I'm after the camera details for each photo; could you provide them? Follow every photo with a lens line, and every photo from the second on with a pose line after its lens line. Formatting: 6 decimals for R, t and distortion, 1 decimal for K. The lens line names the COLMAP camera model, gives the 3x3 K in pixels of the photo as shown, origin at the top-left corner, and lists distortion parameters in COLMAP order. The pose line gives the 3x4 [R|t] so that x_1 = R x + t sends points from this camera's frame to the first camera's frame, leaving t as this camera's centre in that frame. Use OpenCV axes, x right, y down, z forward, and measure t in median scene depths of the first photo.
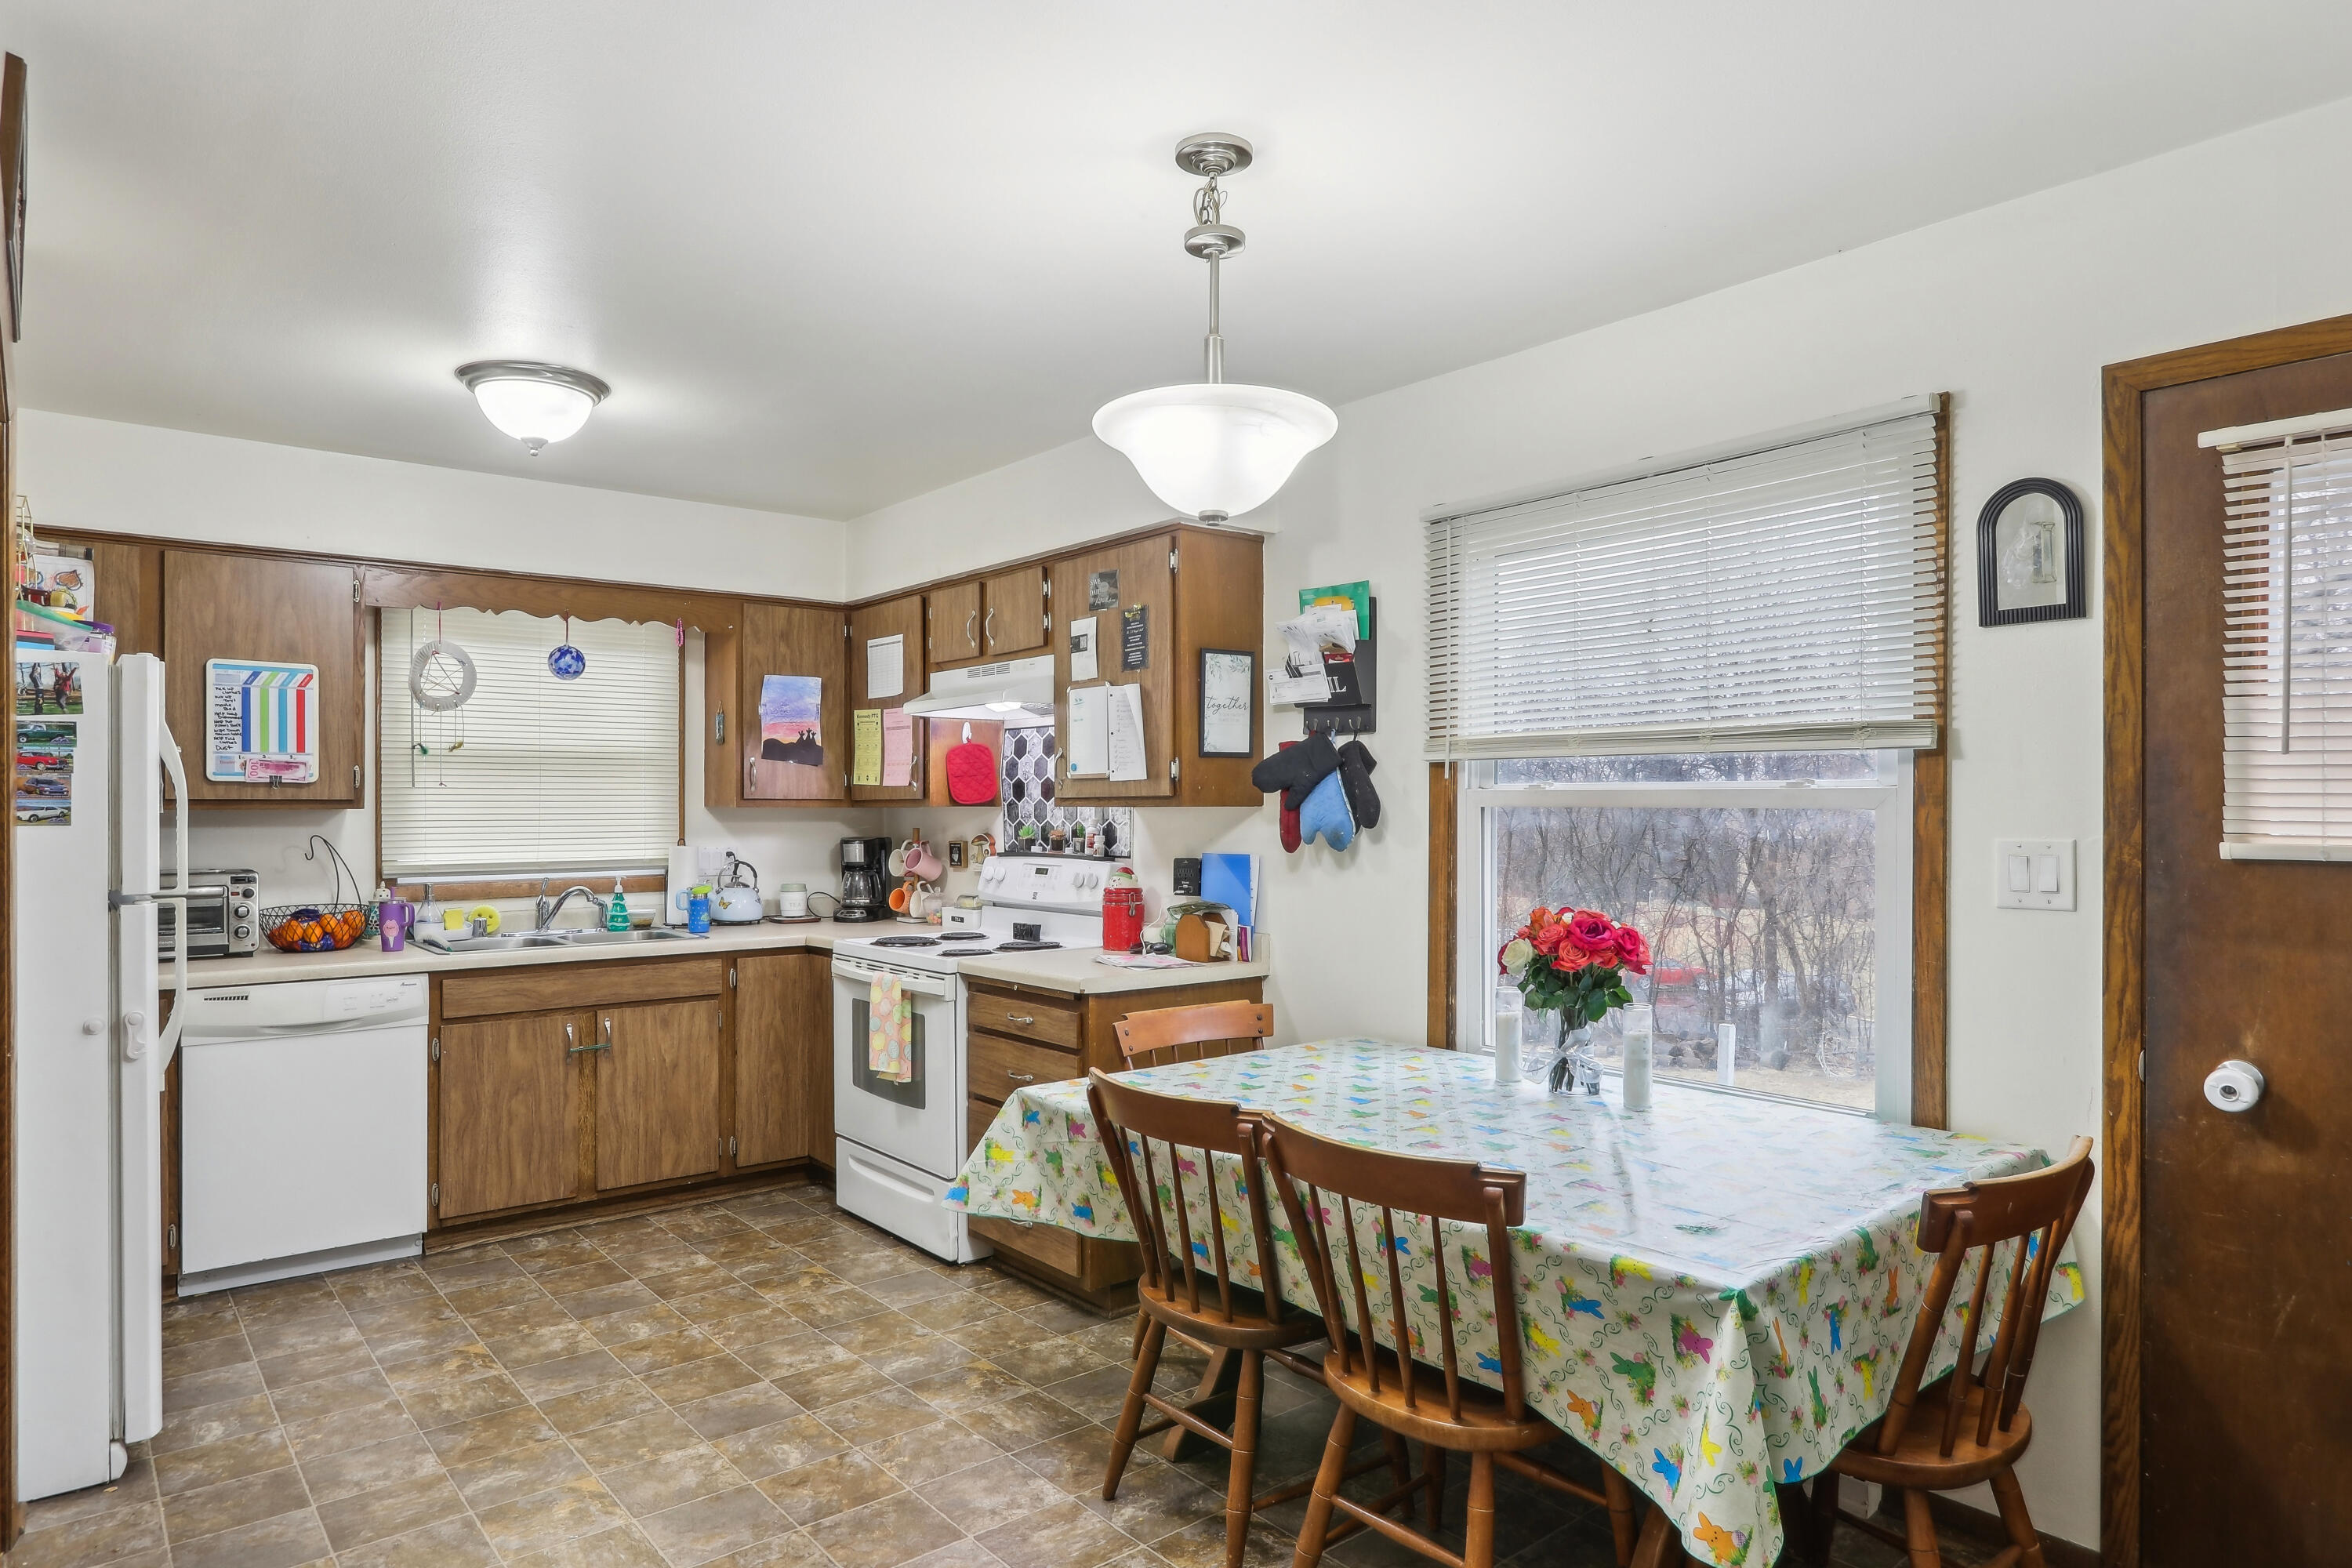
lens RADIAL K [[1363.3, 0, 1176.0], [0, 1363.3, 784.0], [0, 0, 1]] dist [-0.016526, 0.002040]
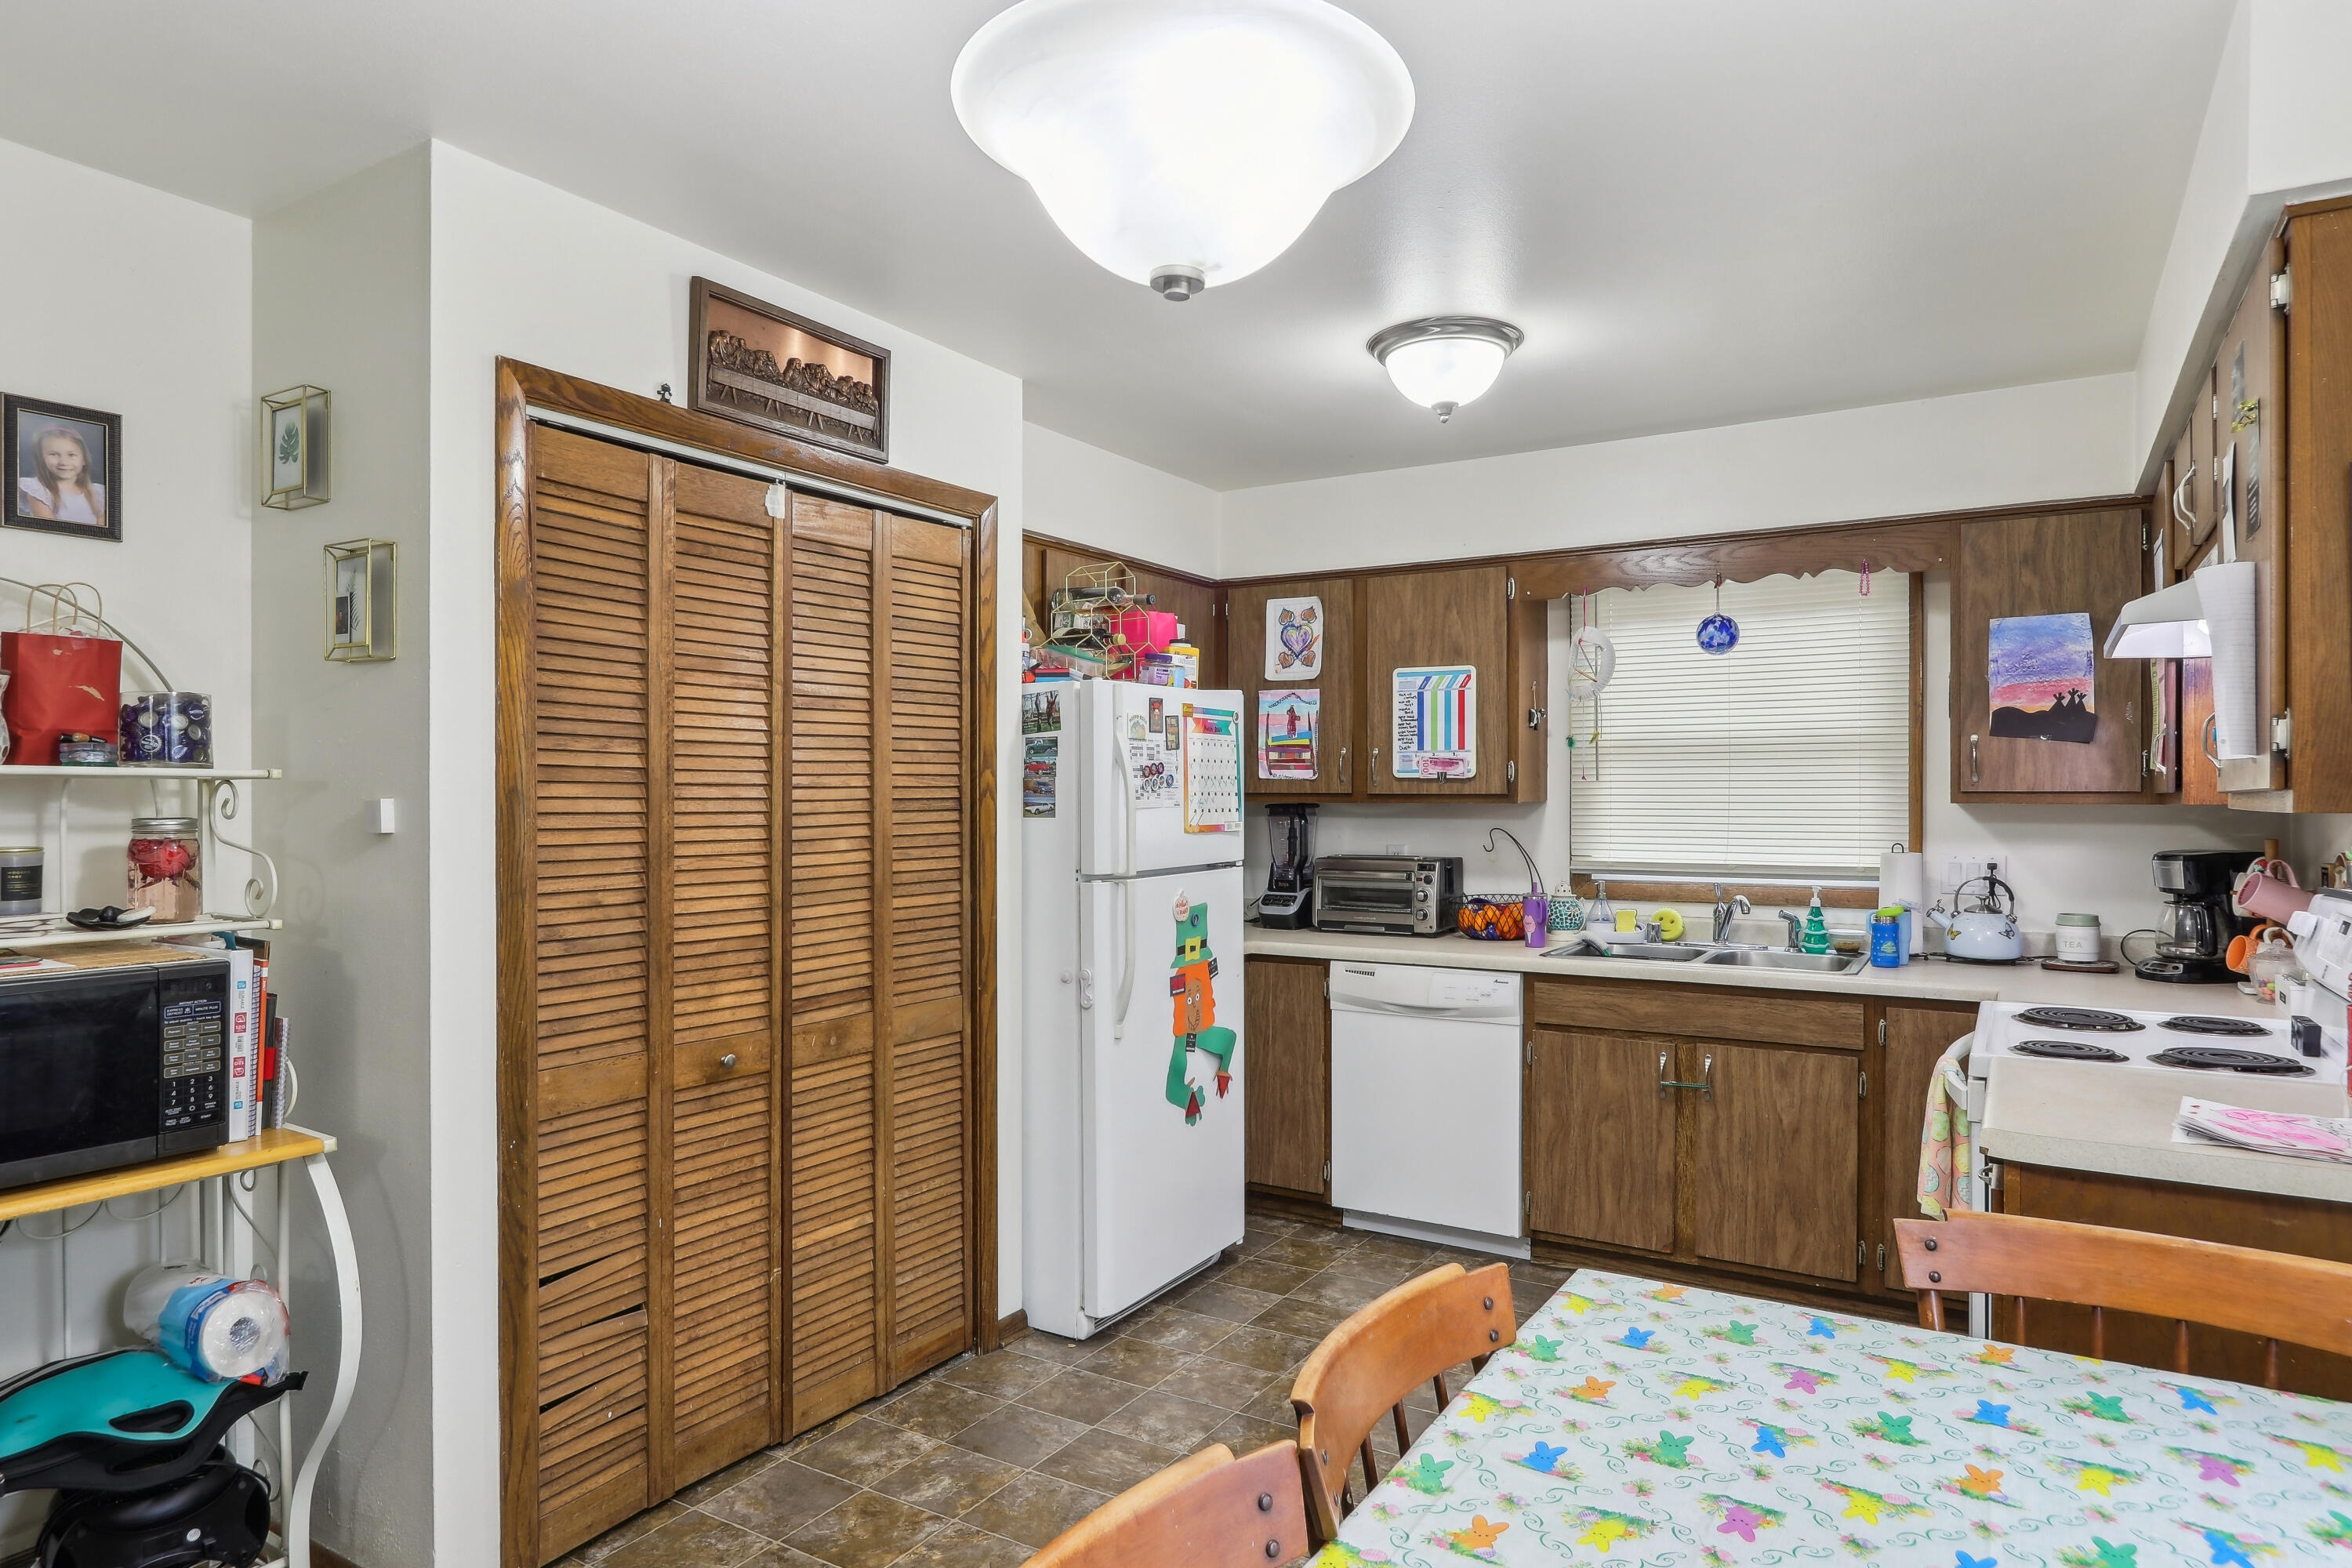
lens RADIAL K [[1363.3, 0, 1176.0], [0, 1363.3, 784.0], [0, 0, 1]] dist [-0.016526, 0.002040]
pose [[0.322484, -0.005268, -0.946560, 0.272959], [0.015012, 0.999887, -0.000451, 0.000753], [0.946456, -0.014064, 0.322527, 0.422510]]
